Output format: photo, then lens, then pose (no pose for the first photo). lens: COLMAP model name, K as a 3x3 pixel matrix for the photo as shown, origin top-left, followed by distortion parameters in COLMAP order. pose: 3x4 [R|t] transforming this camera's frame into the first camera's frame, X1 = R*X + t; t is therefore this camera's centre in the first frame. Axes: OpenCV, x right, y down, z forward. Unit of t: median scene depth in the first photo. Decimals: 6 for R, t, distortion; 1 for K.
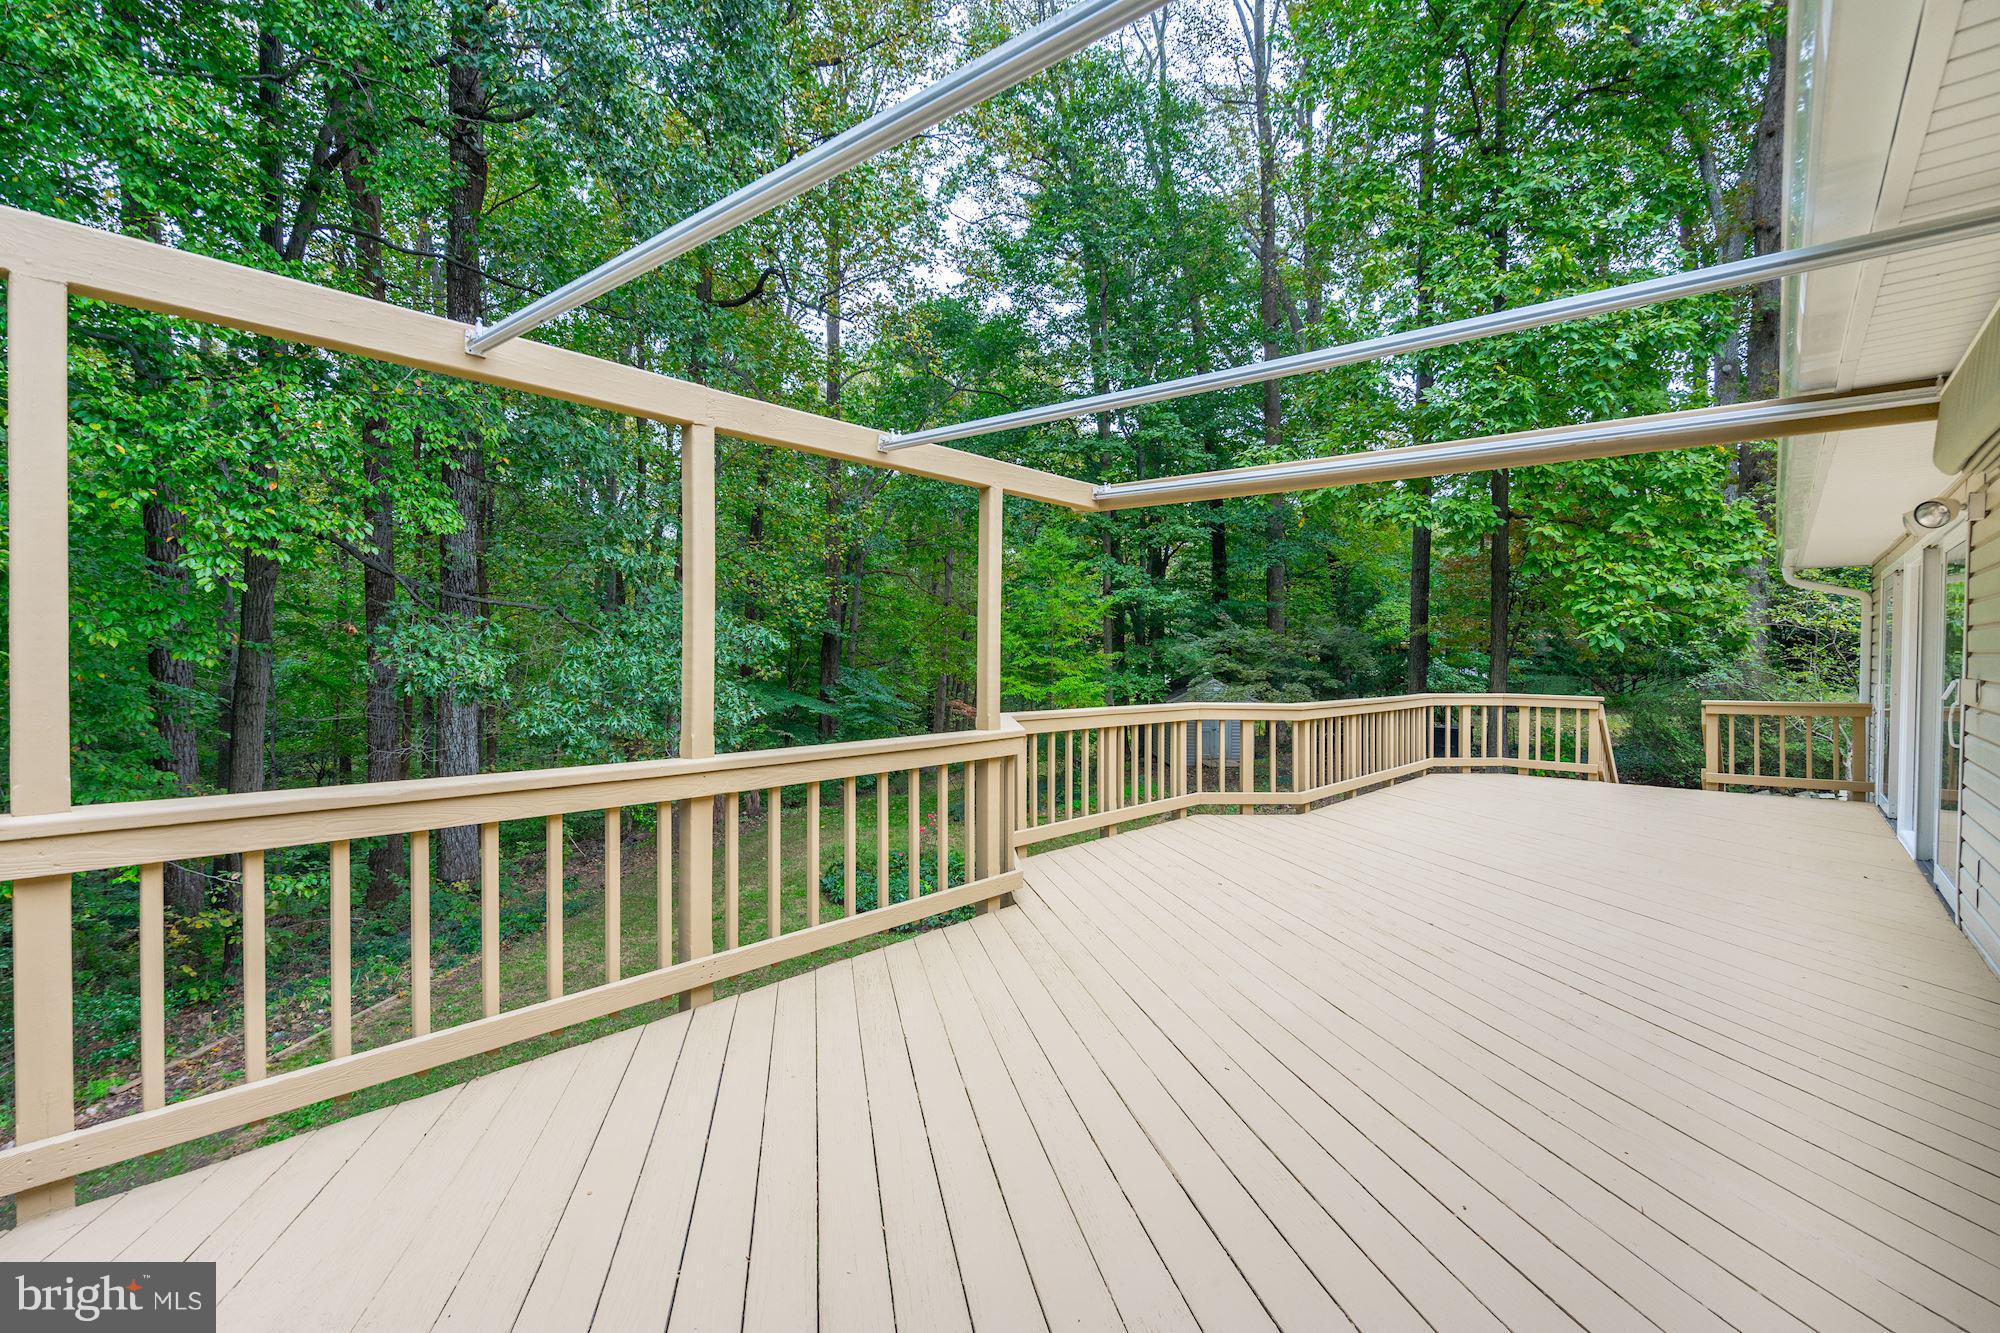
lens RADIAL K [[912.6, 0, 1000.0], [0, 912.6, 666.5], [0, 0, 1]] dist [-0.054167, 0.010902]
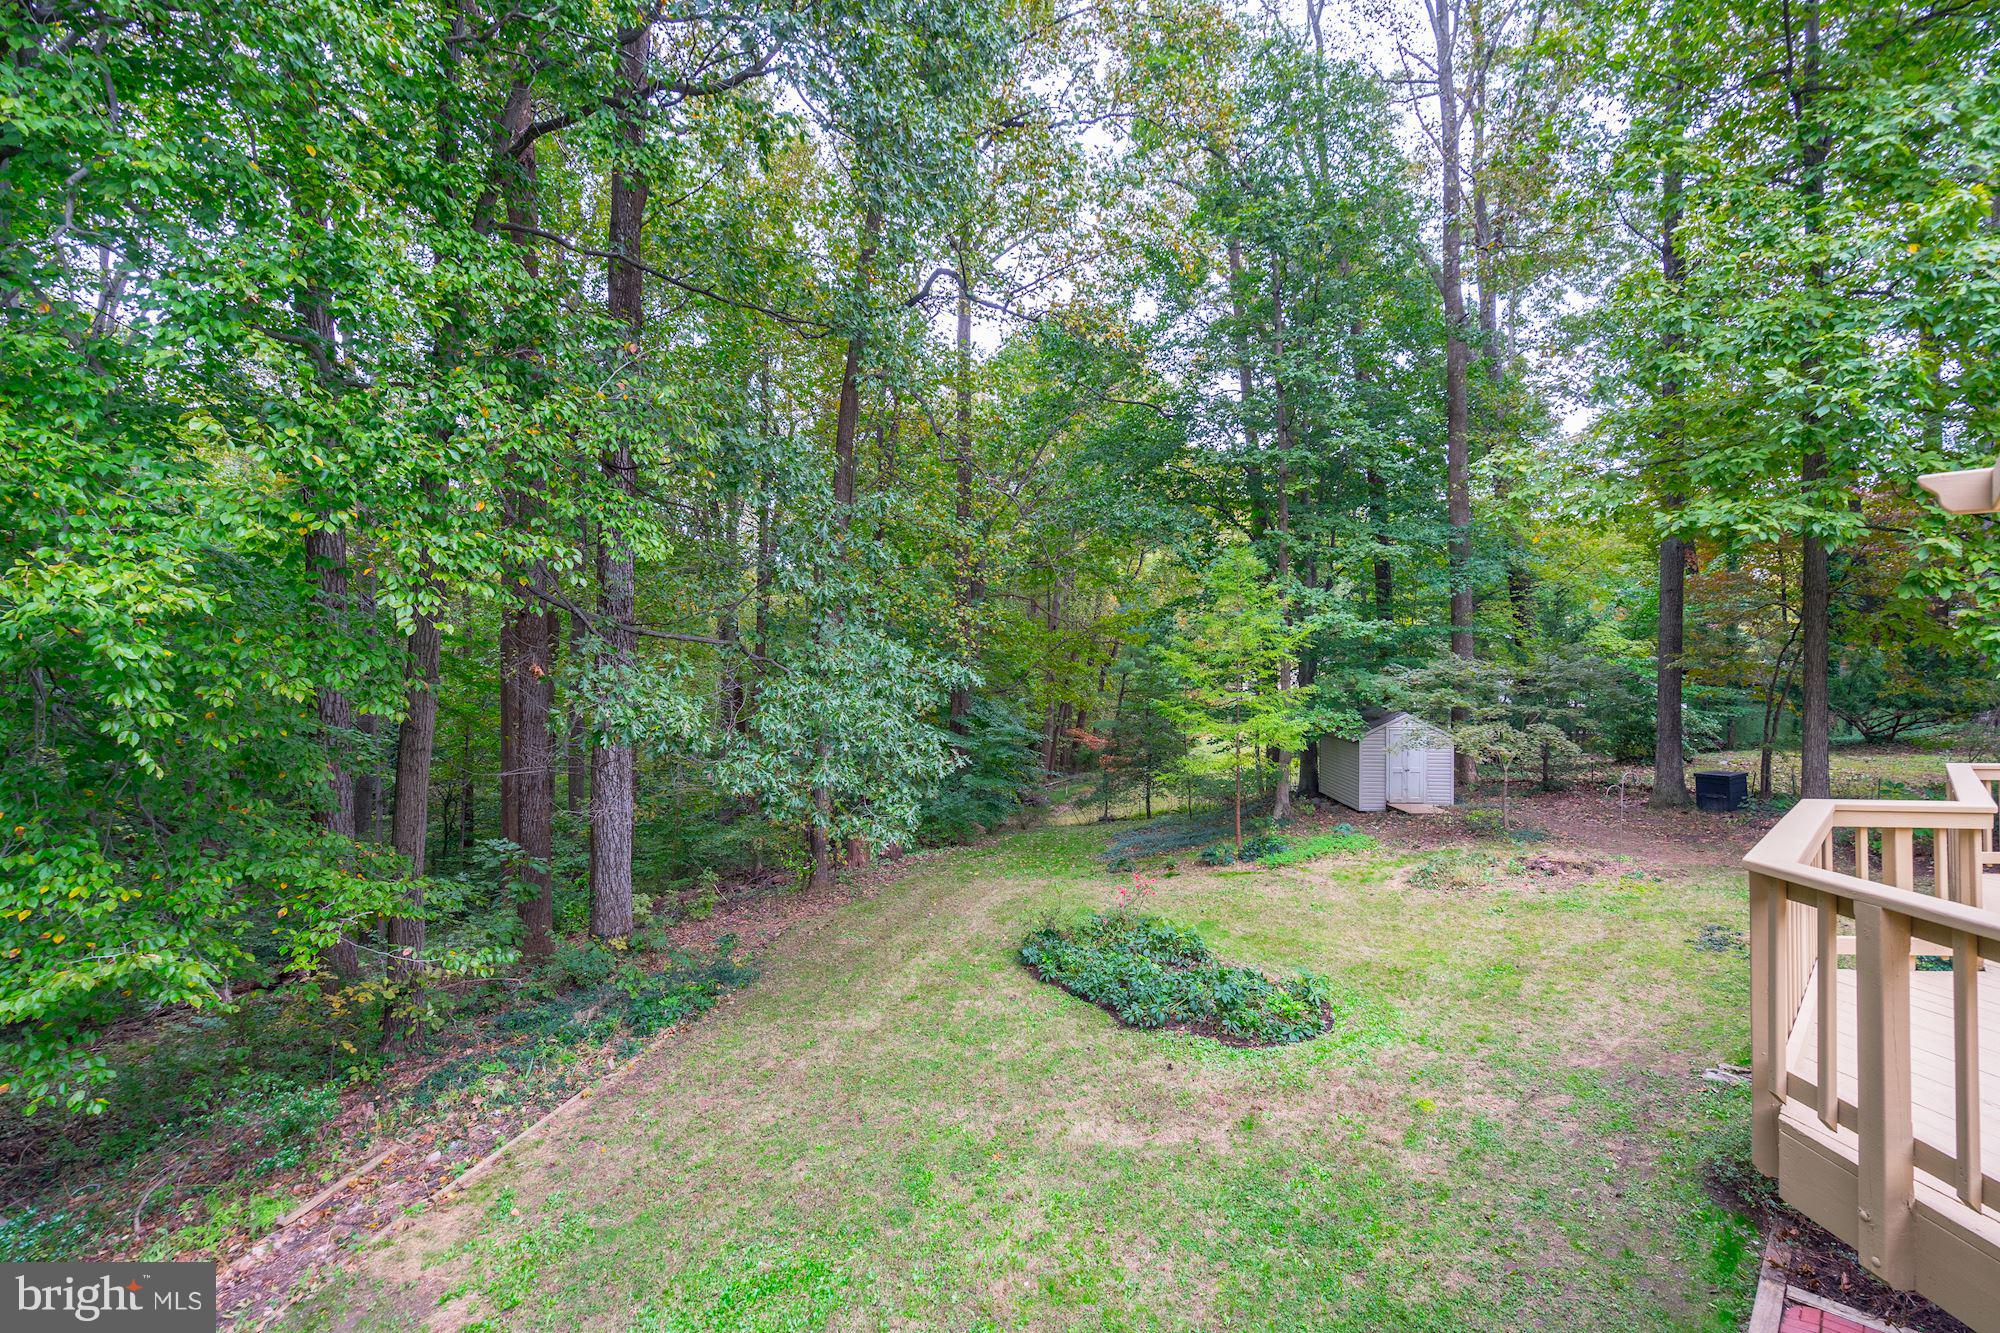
lens RADIAL K [[941.7, 0, 999.9], [0, 941.7, 662.7], [0, 0, 1]] dist [-0.059758, 0.018693]
pose [[0.994211, -0.000965, -0.107442, -0.227598], [-0.002138, 0.999584, -0.028756, -0.030995], [0.107425, 0.028819, 0.993795, 0.181091]]
